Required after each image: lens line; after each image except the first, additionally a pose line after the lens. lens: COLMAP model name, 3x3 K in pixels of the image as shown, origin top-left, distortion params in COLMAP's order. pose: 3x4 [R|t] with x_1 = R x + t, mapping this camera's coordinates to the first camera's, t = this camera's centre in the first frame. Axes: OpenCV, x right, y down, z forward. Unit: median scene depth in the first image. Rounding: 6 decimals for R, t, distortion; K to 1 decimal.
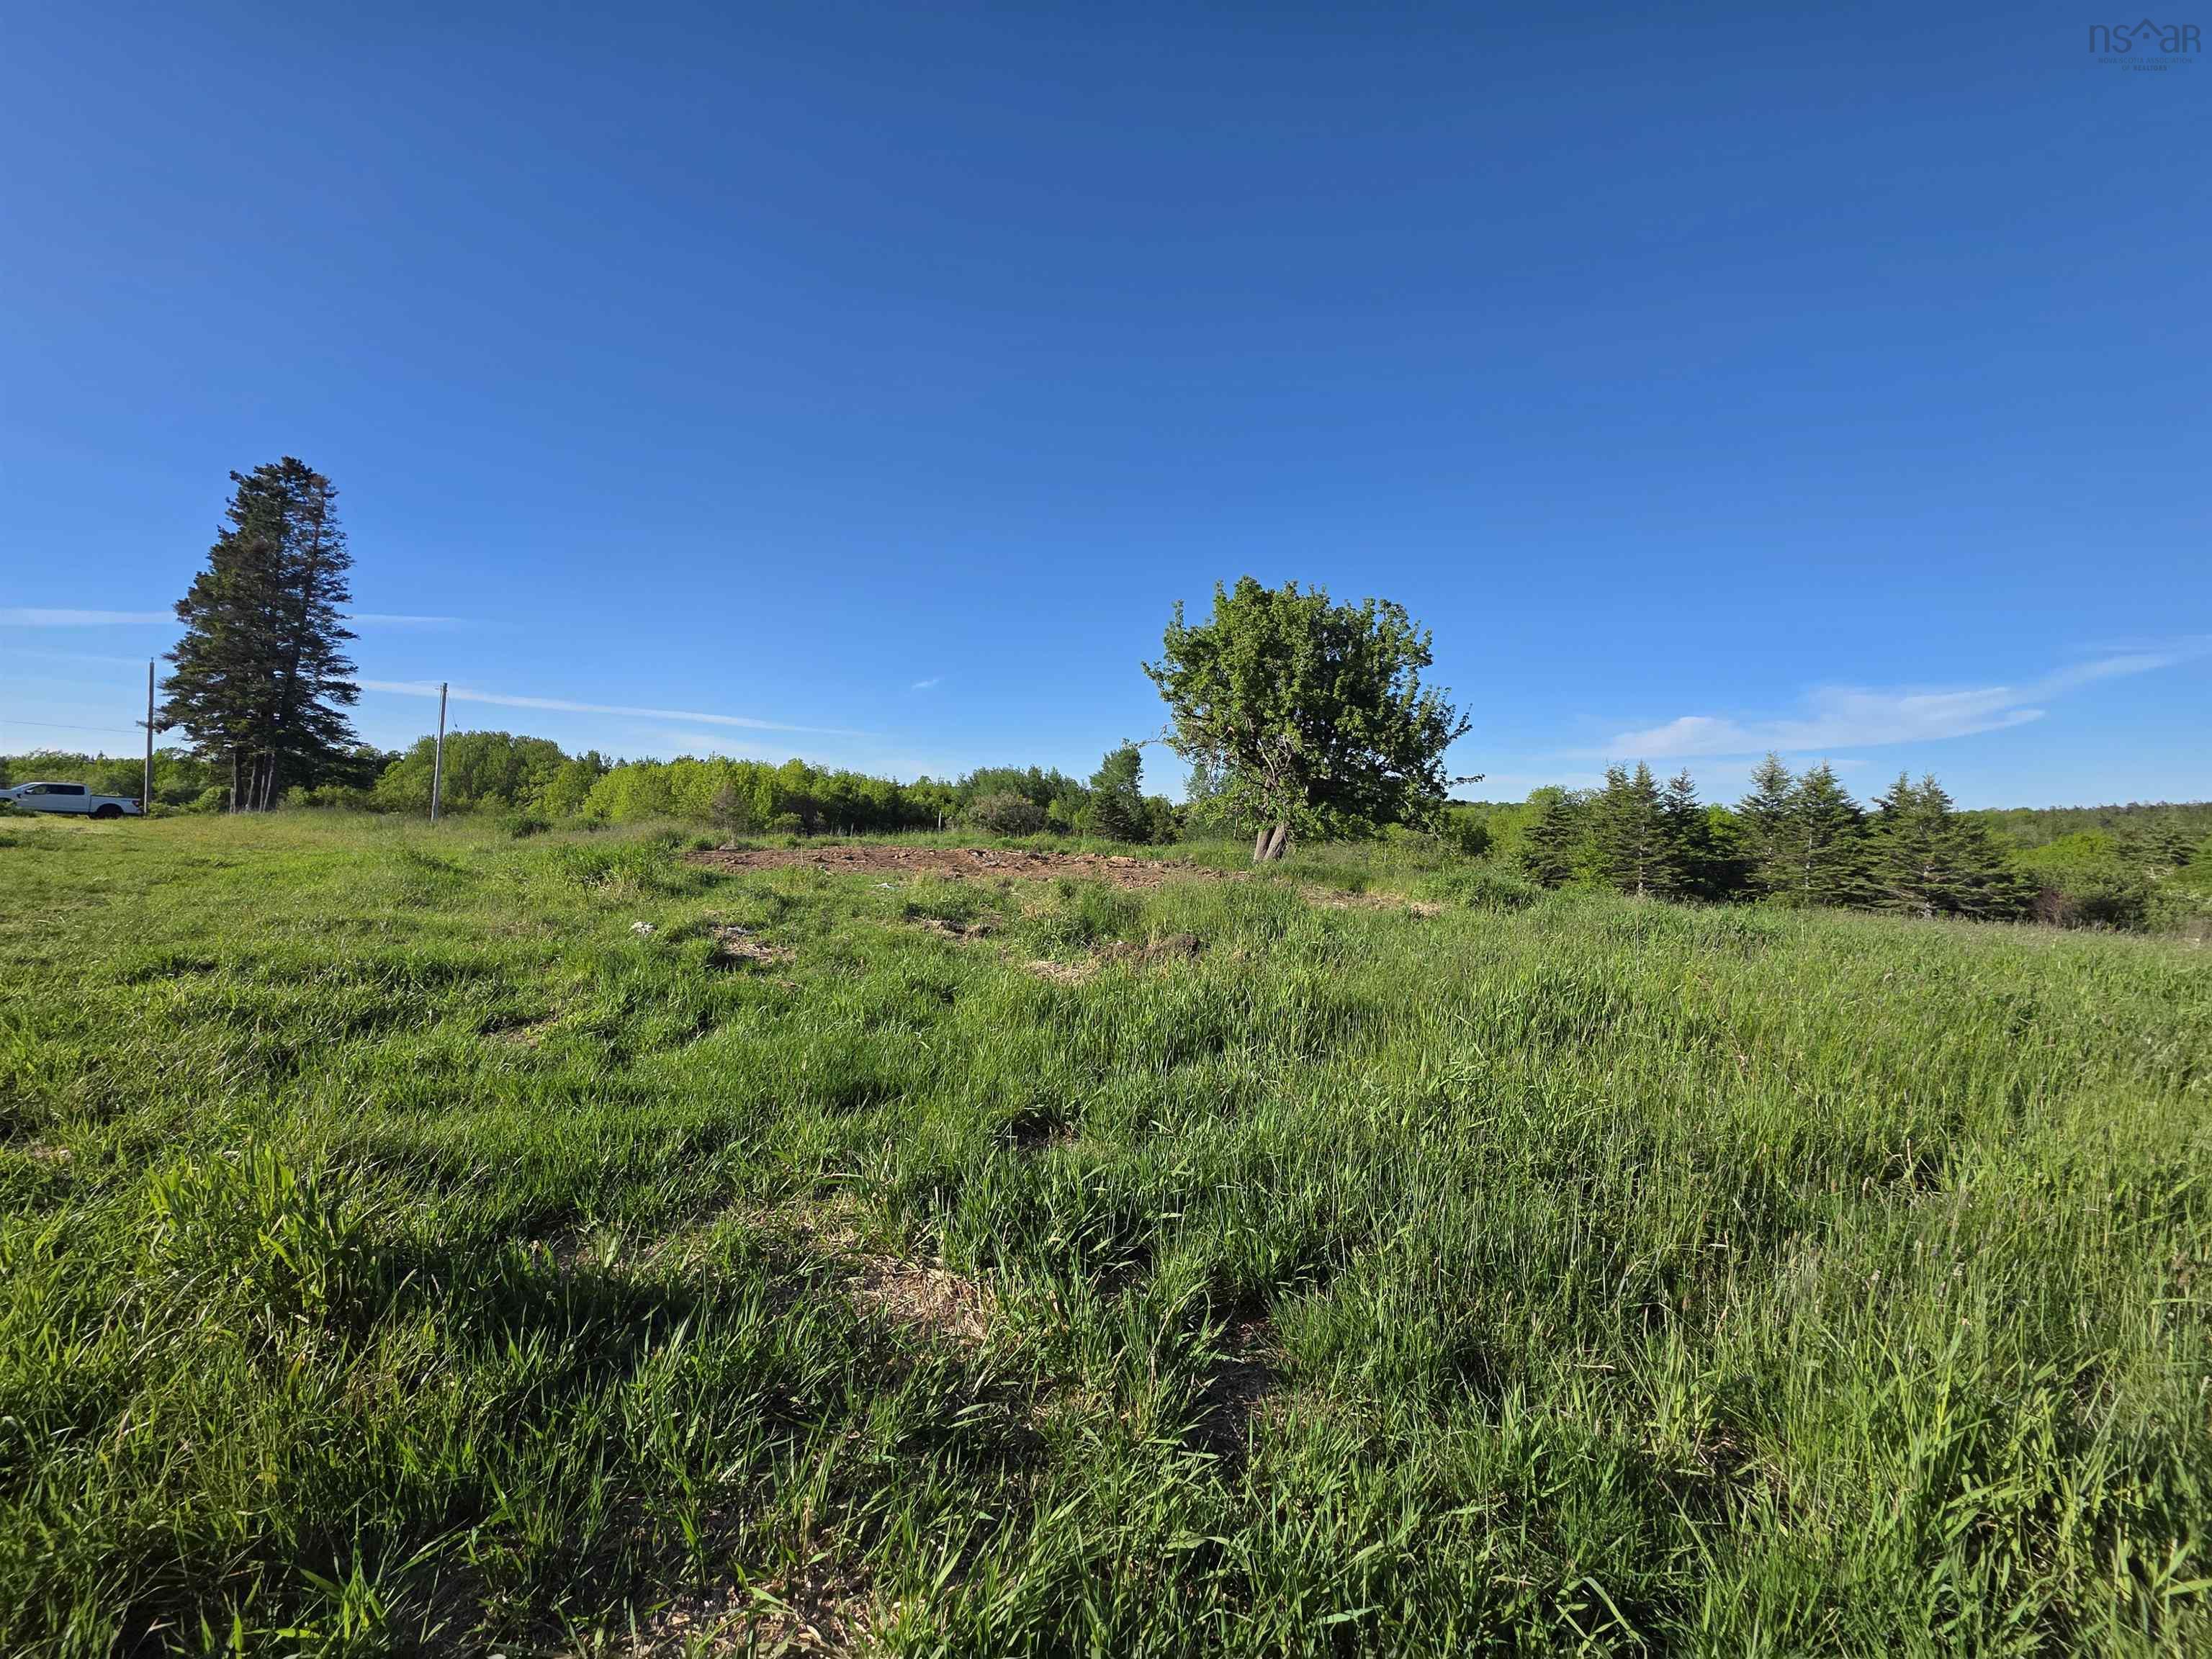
lens RADIAL K [[876.2, 0, 1095.4], [0, 876.2, 817.2], [0, 0, 1]] dist [0.004314, -0.000076]
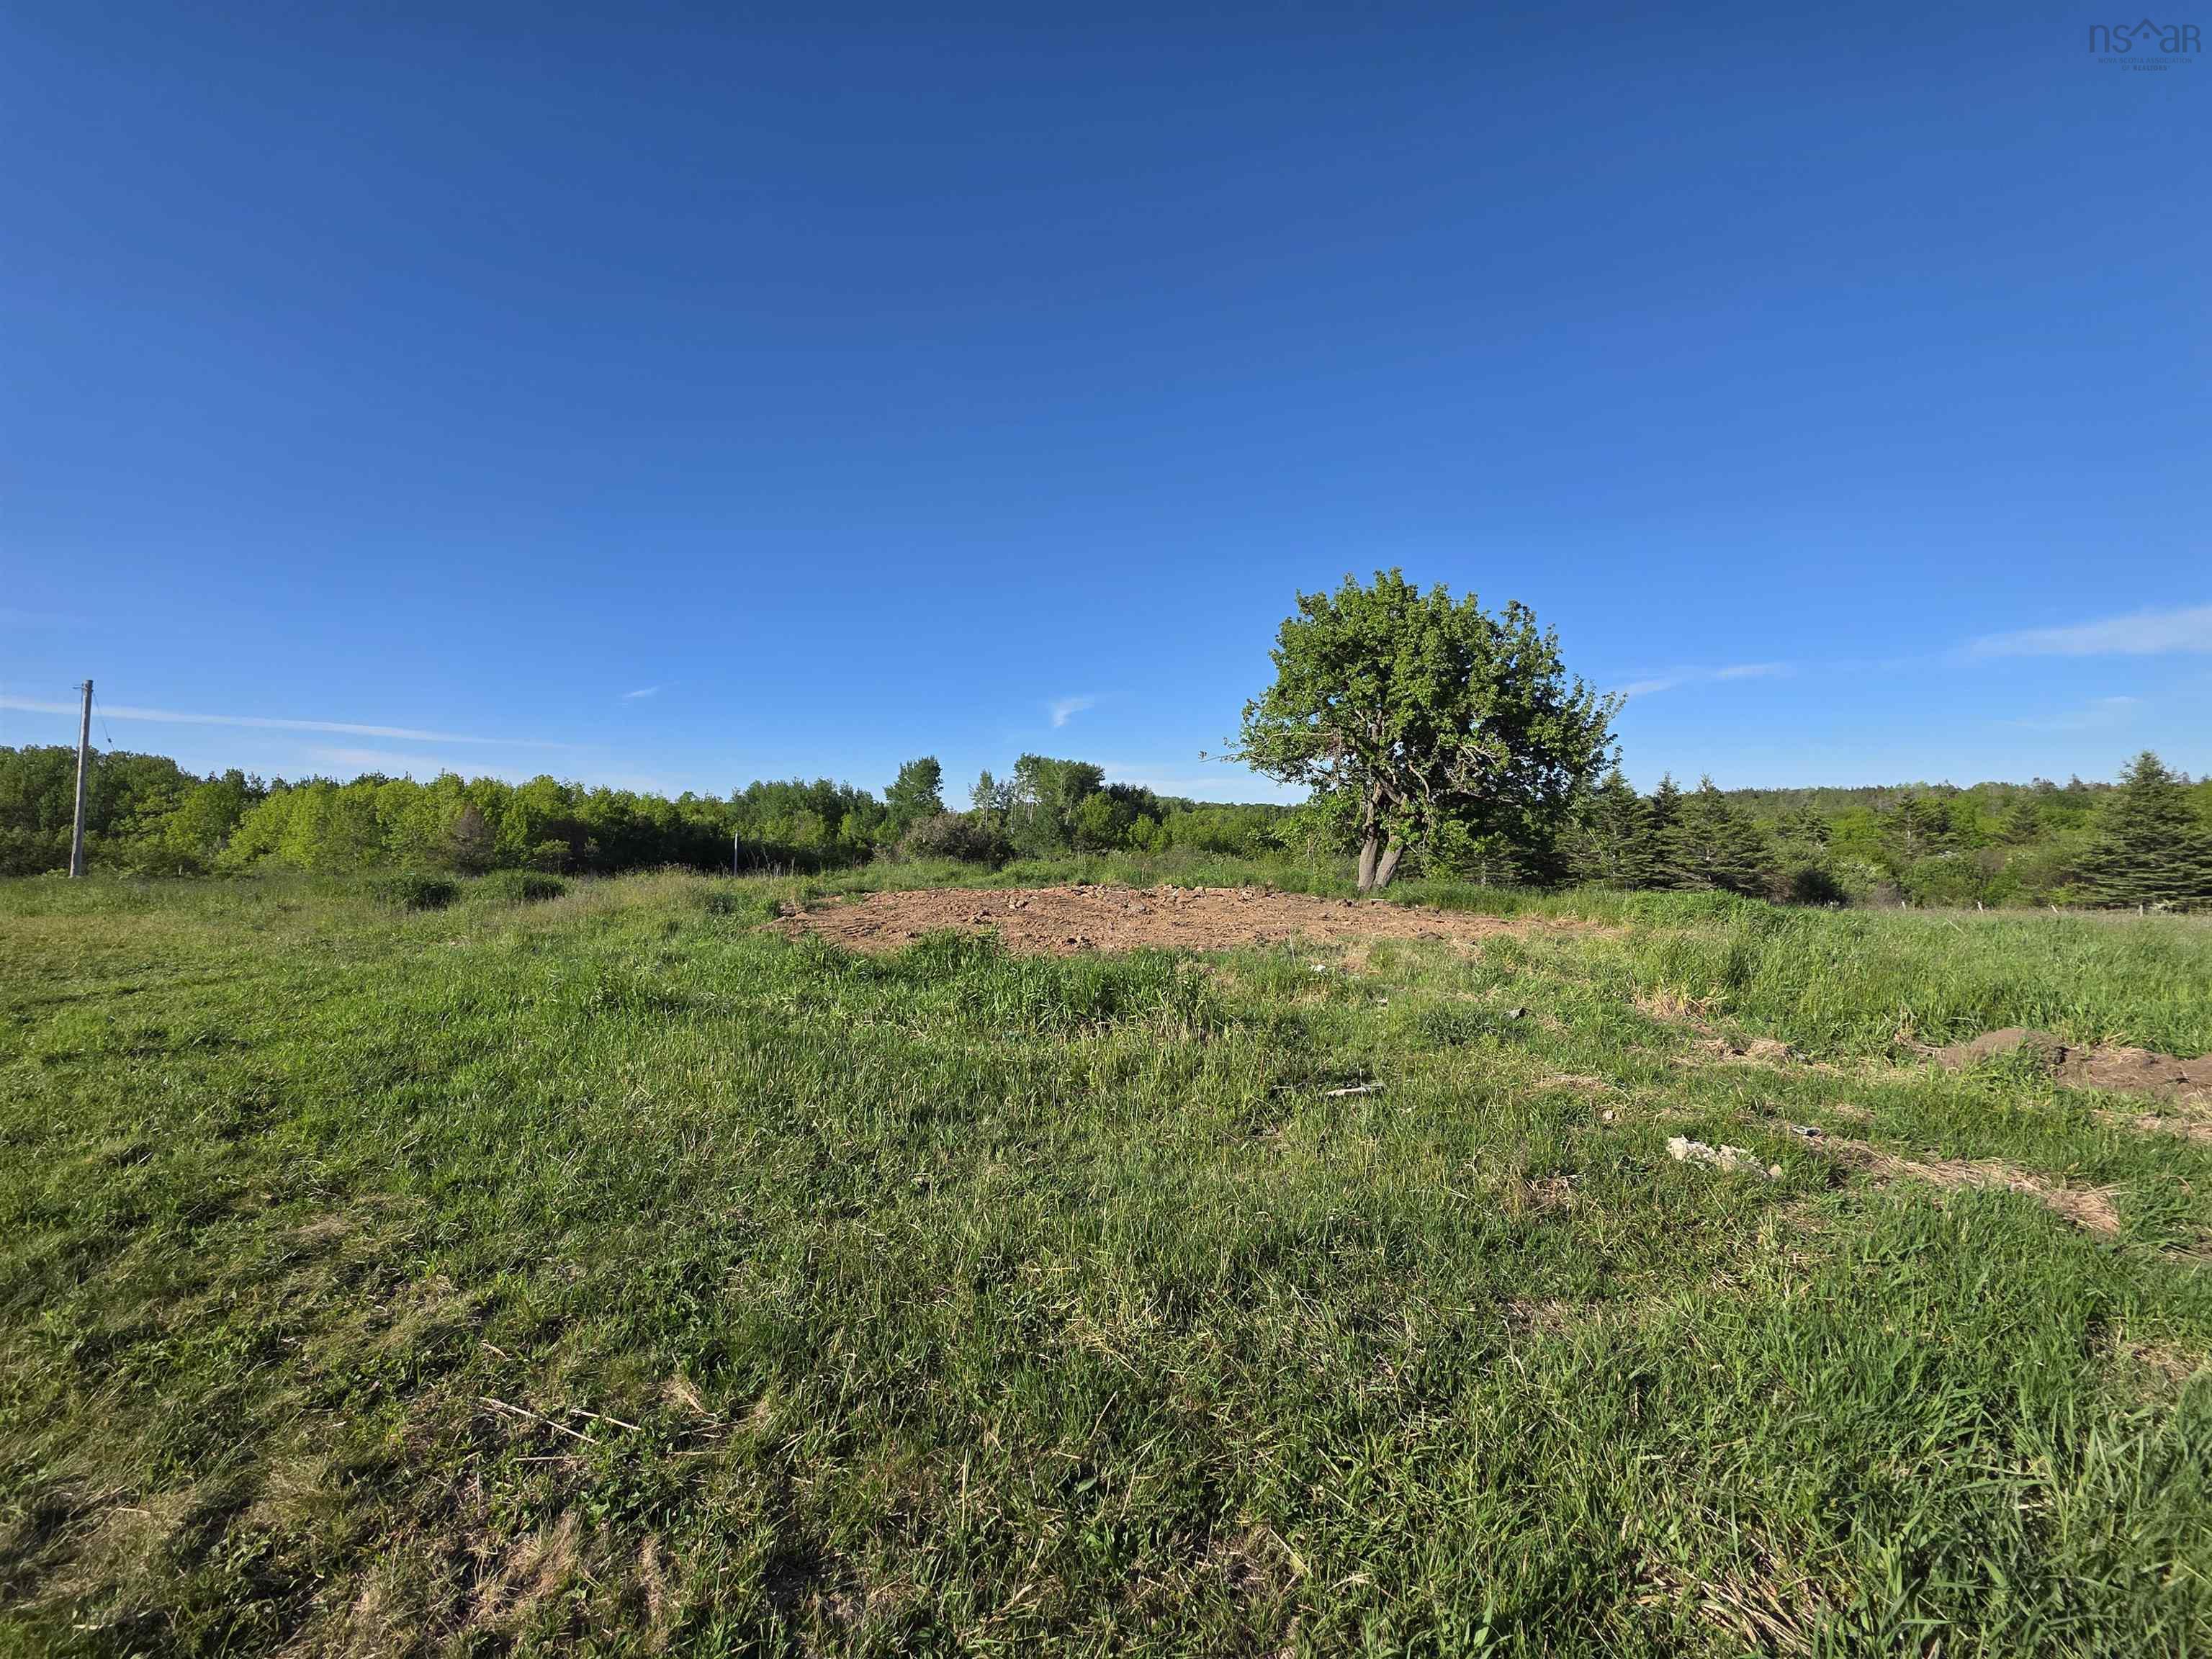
lens RADIAL K [[876.2, 0, 1095.4], [0, 876.2, 817.2], [0, 0, 1]] dist [0.004314, -0.000076]
pose [[0.961709, -0.030601, 0.272360, -0.156639], [0.033162, 0.999438, -0.004806, -0.012051], [-0.272060, 0.013654, 0.962183, 0.096874]]
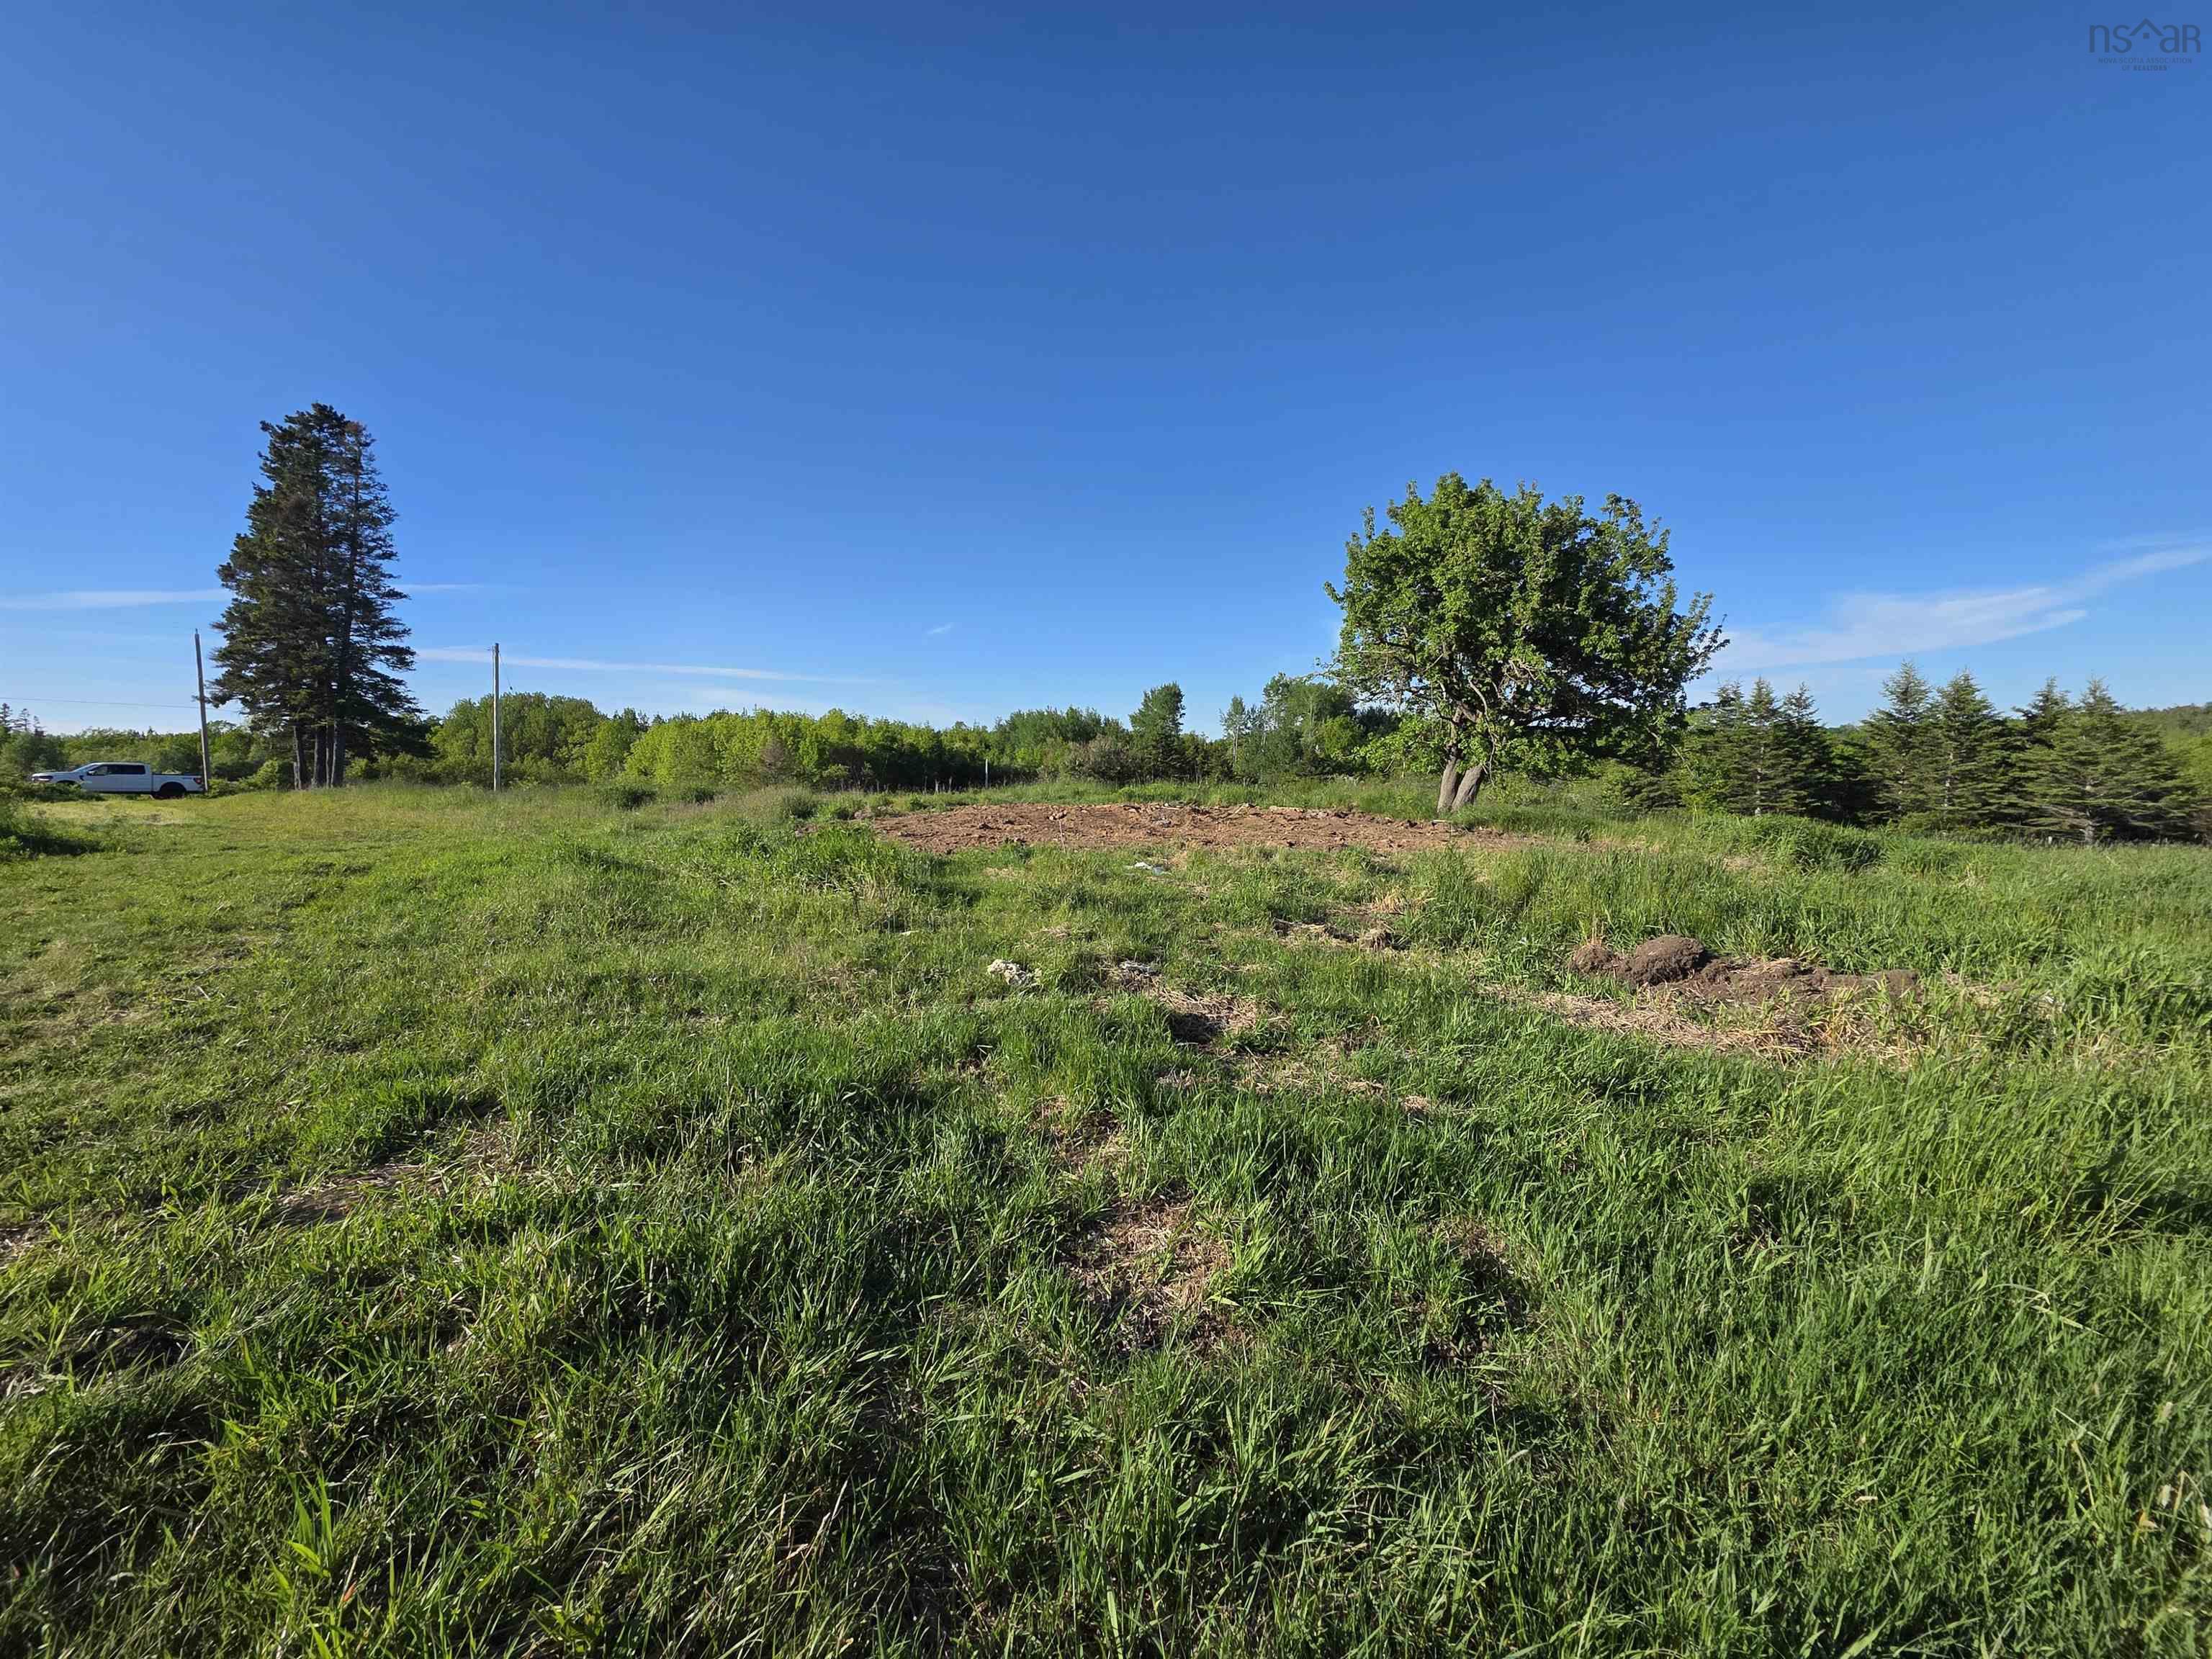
lens RADIAL K [[876.2, 0, 1095.4], [0, 876.2, 817.2], [0, 0, 1]] dist [0.004314, -0.000076]
pose [[0.998978, -0.034241, -0.029514, -0.067258], [0.036194, 0.997000, 0.068418, -0.006004], [0.027083, -0.069417, 0.997220, 0.051395]]
